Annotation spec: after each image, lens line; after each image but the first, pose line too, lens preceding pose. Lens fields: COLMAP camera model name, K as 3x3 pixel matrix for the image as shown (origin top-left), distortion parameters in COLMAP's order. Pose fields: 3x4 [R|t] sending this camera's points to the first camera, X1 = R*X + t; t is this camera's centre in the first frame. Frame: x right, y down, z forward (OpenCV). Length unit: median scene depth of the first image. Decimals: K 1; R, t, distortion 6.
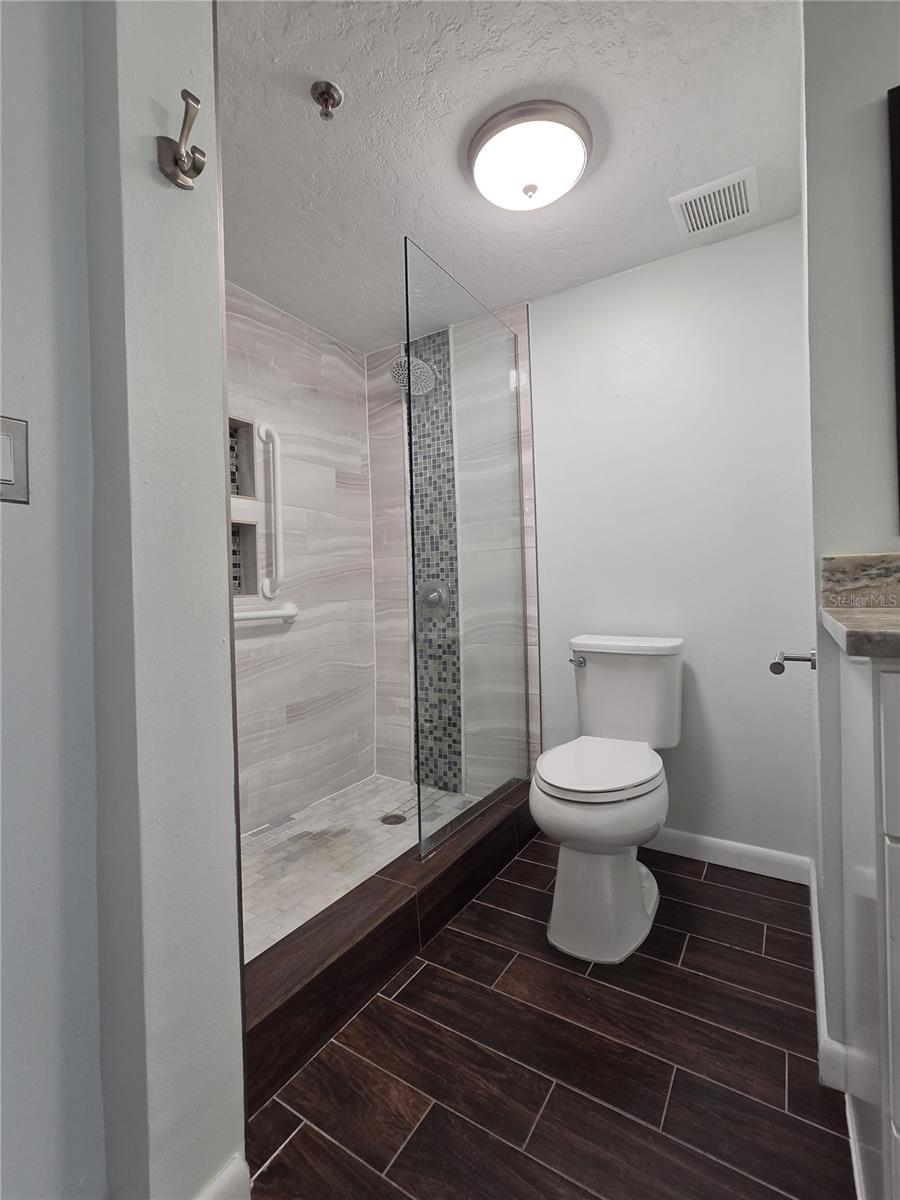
lens RADIAL K [[535.3, 0, 452.1], [0, 535.3, 590.7], [0, 0, 1]] dist [0.000212, 0.000167]
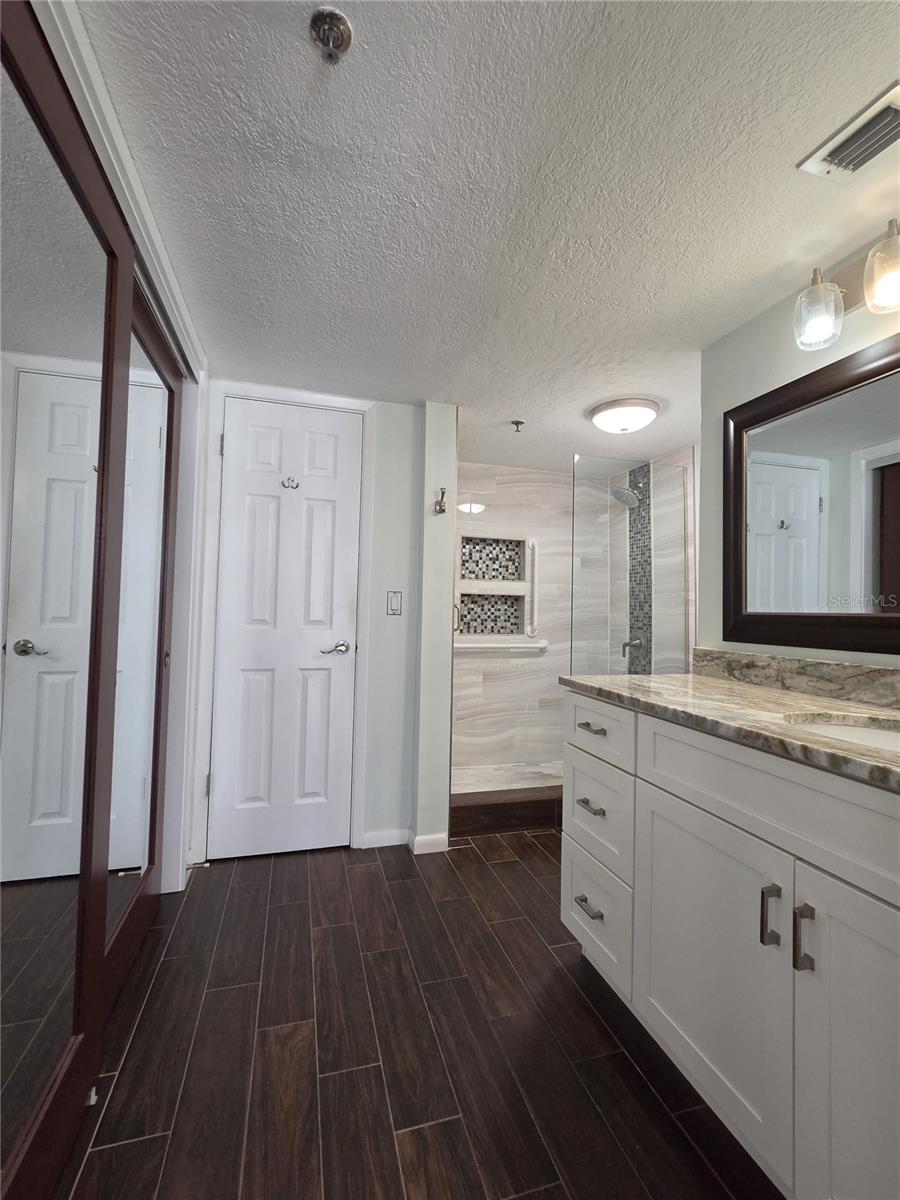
lens RADIAL K [[535.3, 0, 452.1], [0, 535.3, 590.7], [0, 0, 1]] dist [0.000212, 0.000167]
pose [[0.744236, 0.018680, -0.667655, 0.573385], [-0.040505, 0.999031, -0.017199, -0.086138], [0.666687, 0.039844, 0.744272, -0.446670]]
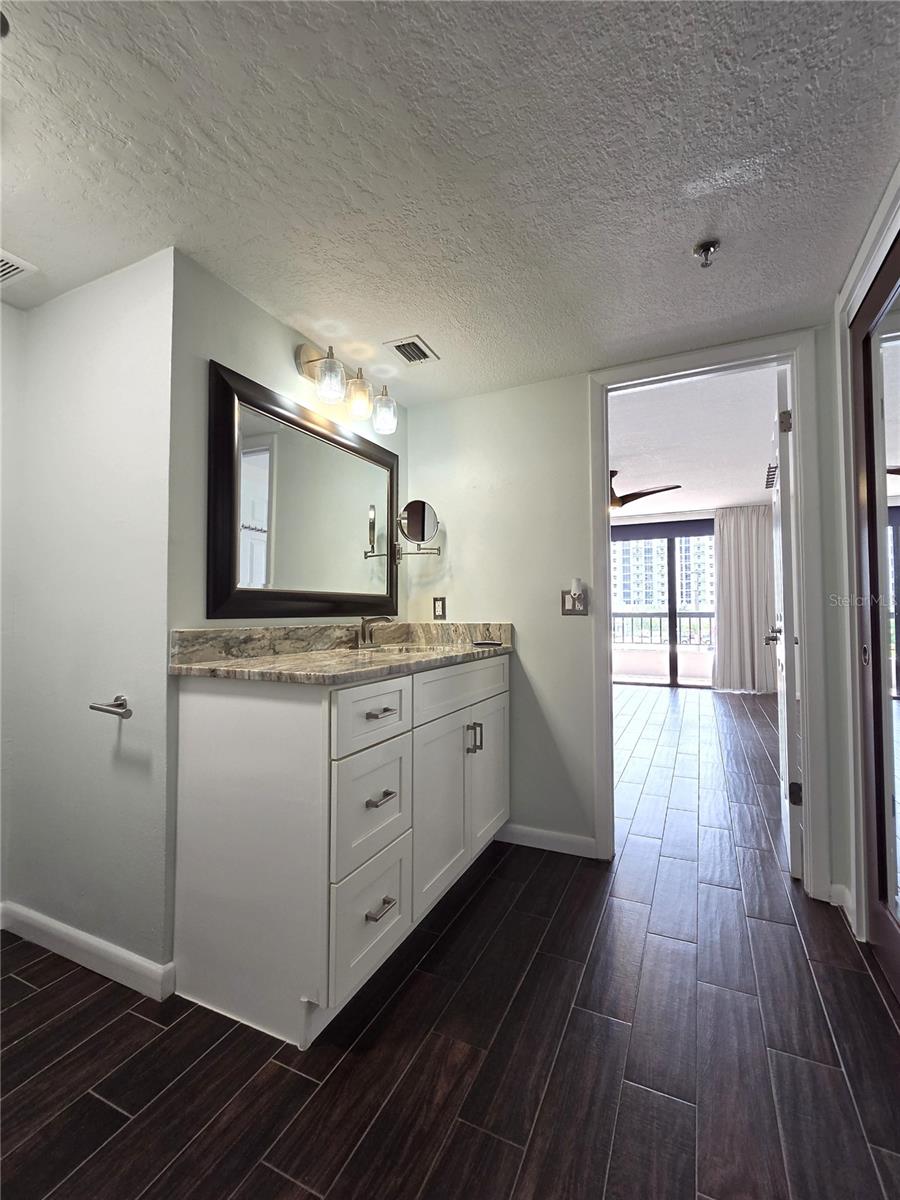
lens RADIAL K [[535.3, 0, 452.1], [0, 535.3, 590.7], [0, 0, 1]] dist [0.000212, 0.000167]
pose [[-0.124625, 0.064544, 0.990102, -0.386525], [0.002685, 0.997900, -0.064714, -0.032737], [-0.992200, -0.005406, -0.124537, 0.183109]]
